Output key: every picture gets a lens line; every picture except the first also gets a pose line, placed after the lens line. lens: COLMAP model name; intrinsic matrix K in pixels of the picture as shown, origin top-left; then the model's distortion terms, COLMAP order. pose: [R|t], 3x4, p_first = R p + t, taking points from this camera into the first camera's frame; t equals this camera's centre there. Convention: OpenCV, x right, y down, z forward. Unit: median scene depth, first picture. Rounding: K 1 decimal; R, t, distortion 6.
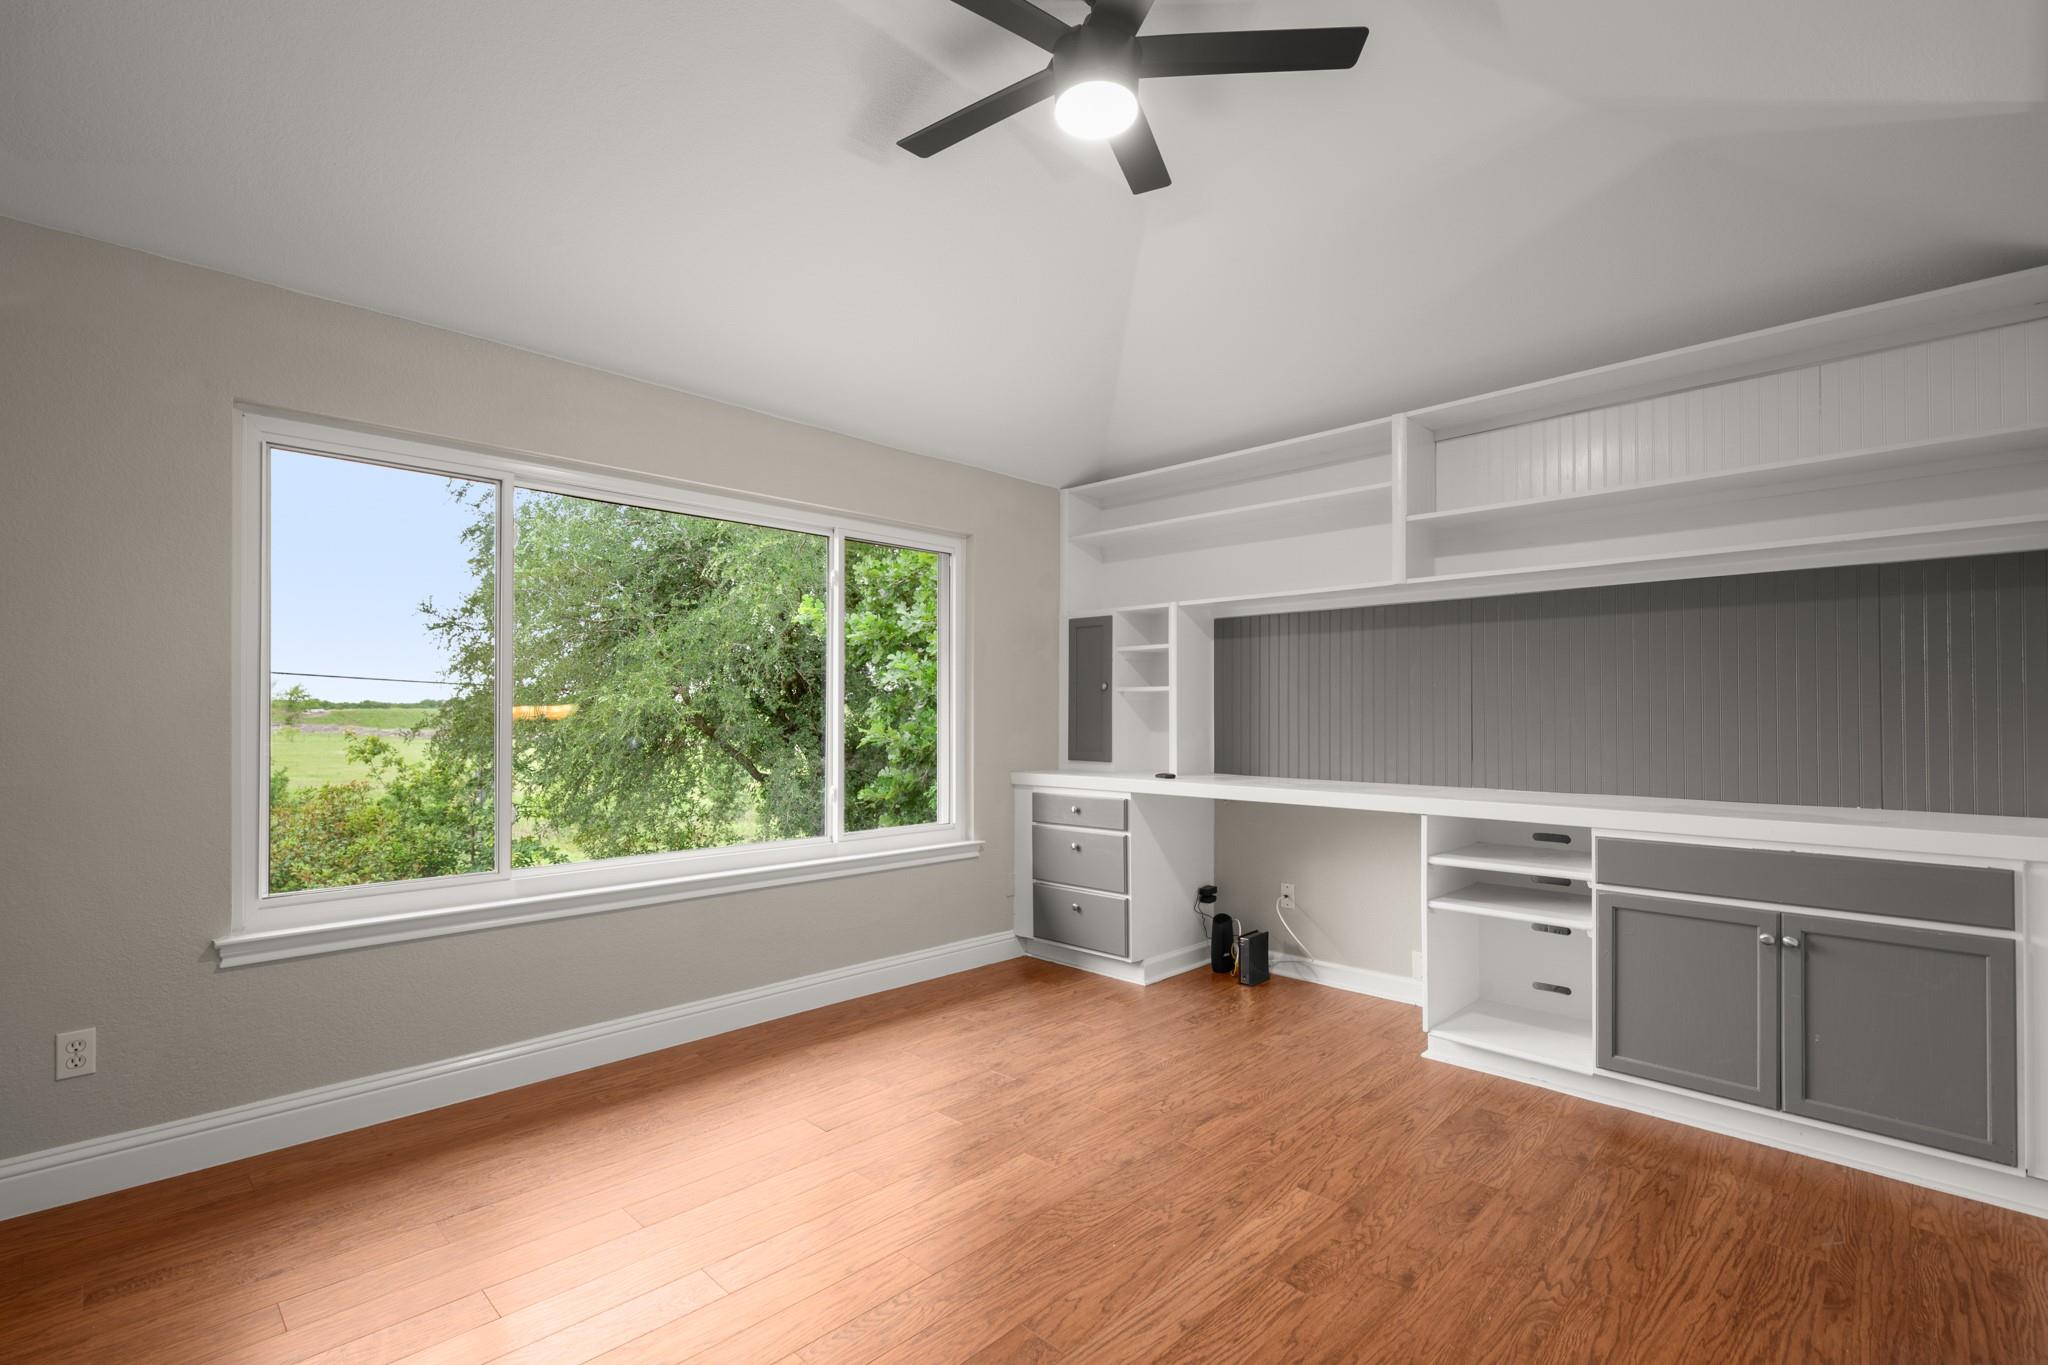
lens RADIAL K [[937.1, 0, 1045.2], [0, 937.1, 696.6], [0, 0, 1]] dist [0.000738, -0.000272]
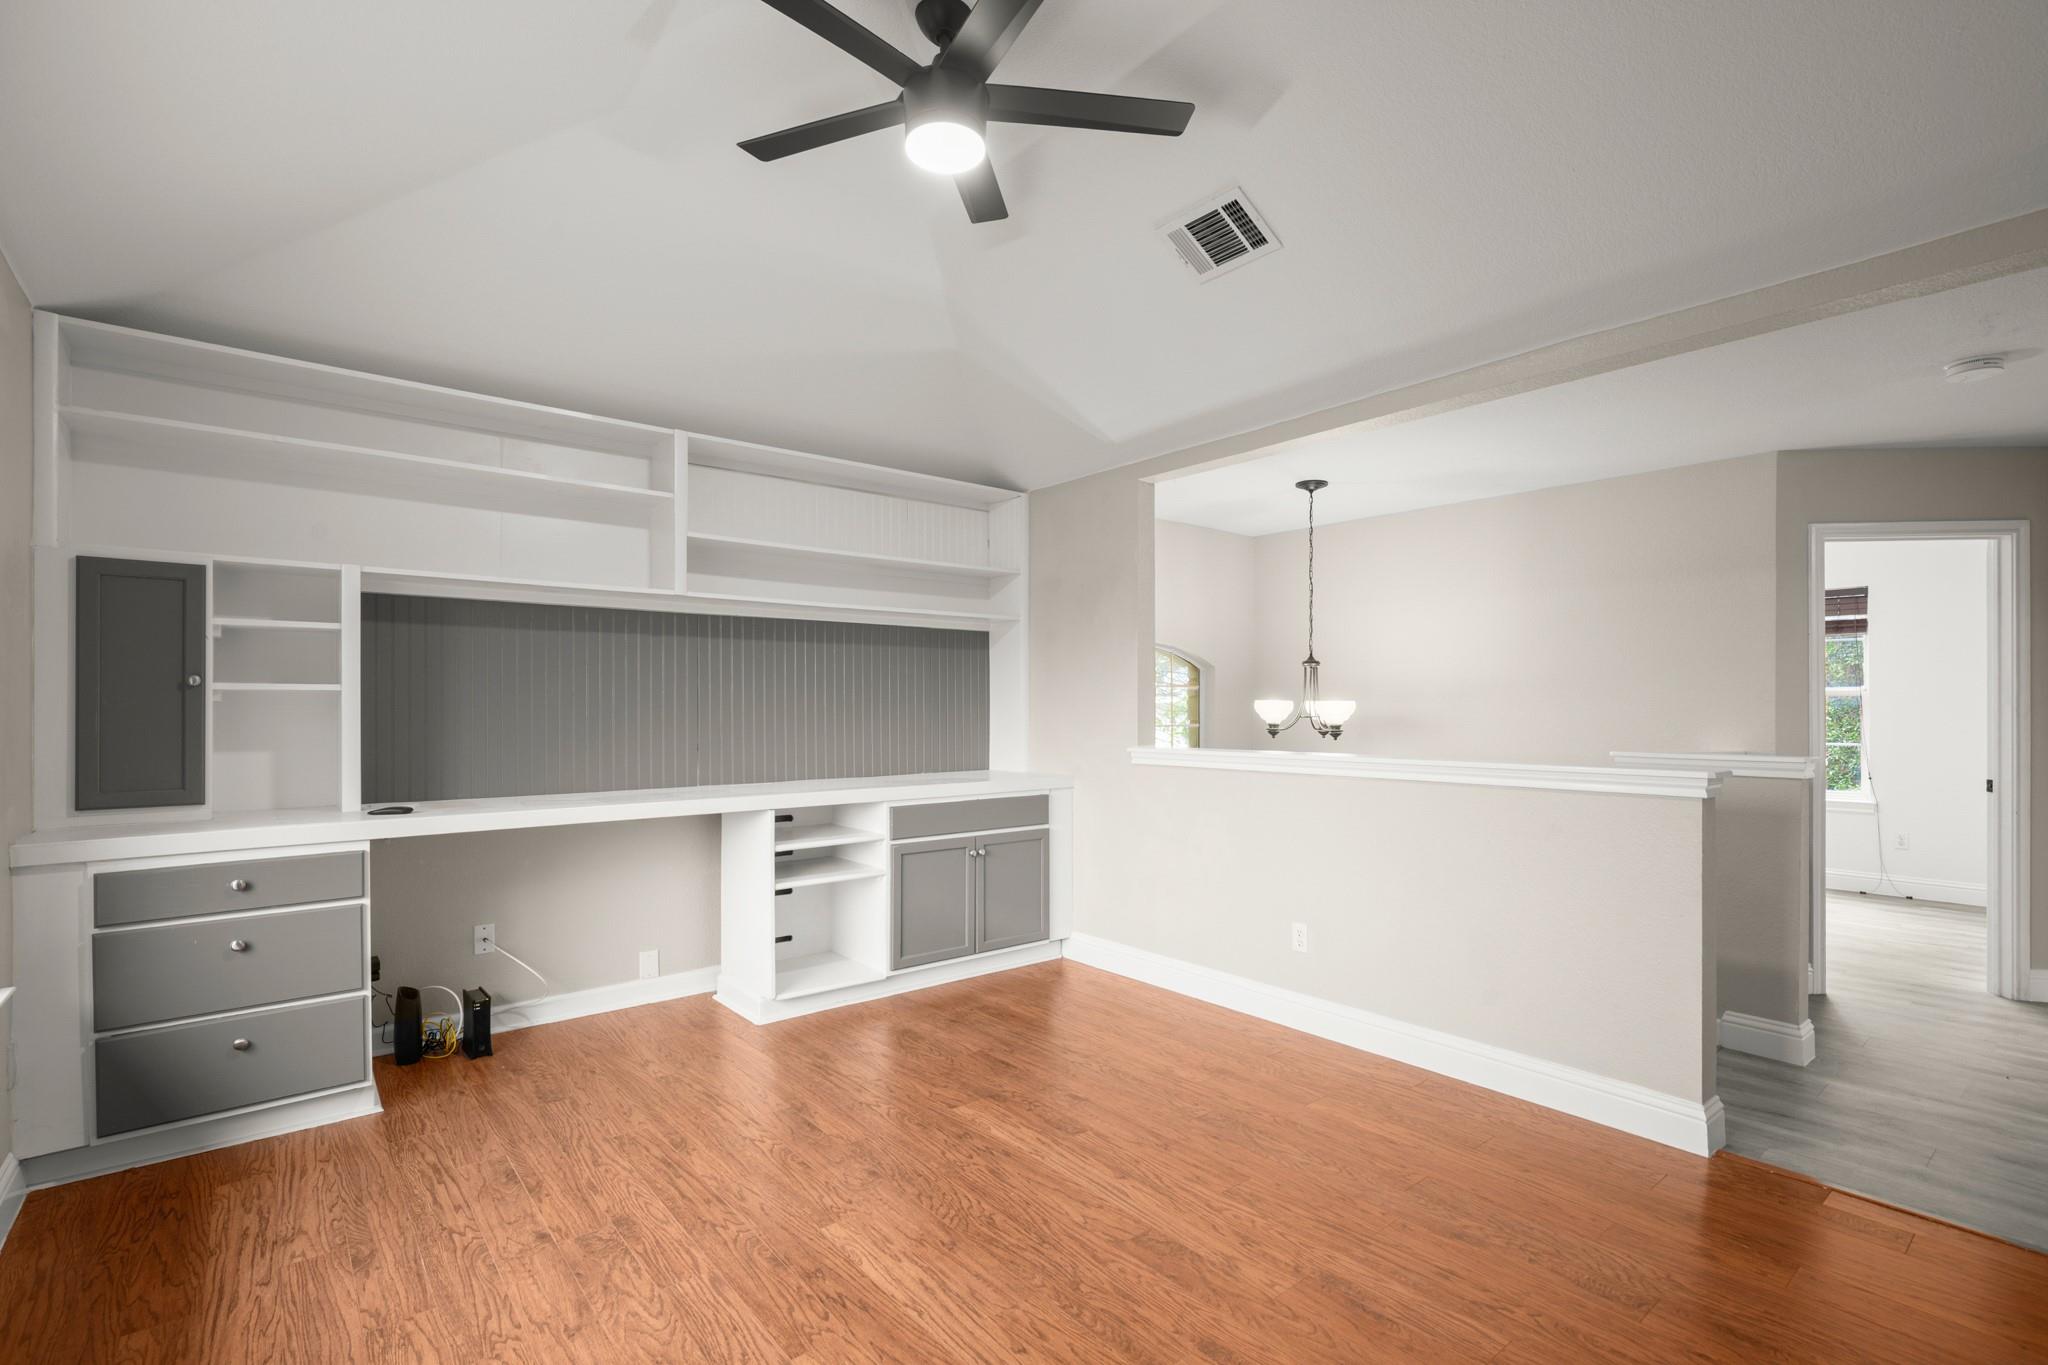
lens RADIAL K [[937.1, 0, 1044.8], [0, 937.1, 696.4], [0, 0, 1]] dist [0.000738, -0.000272]
pose [[0.110855, 0.009892, 0.993787, -0.541105], [-0.012783, 0.999882, -0.008527, -0.003110], [-0.993754, -0.011758, 0.110969, 0.433391]]
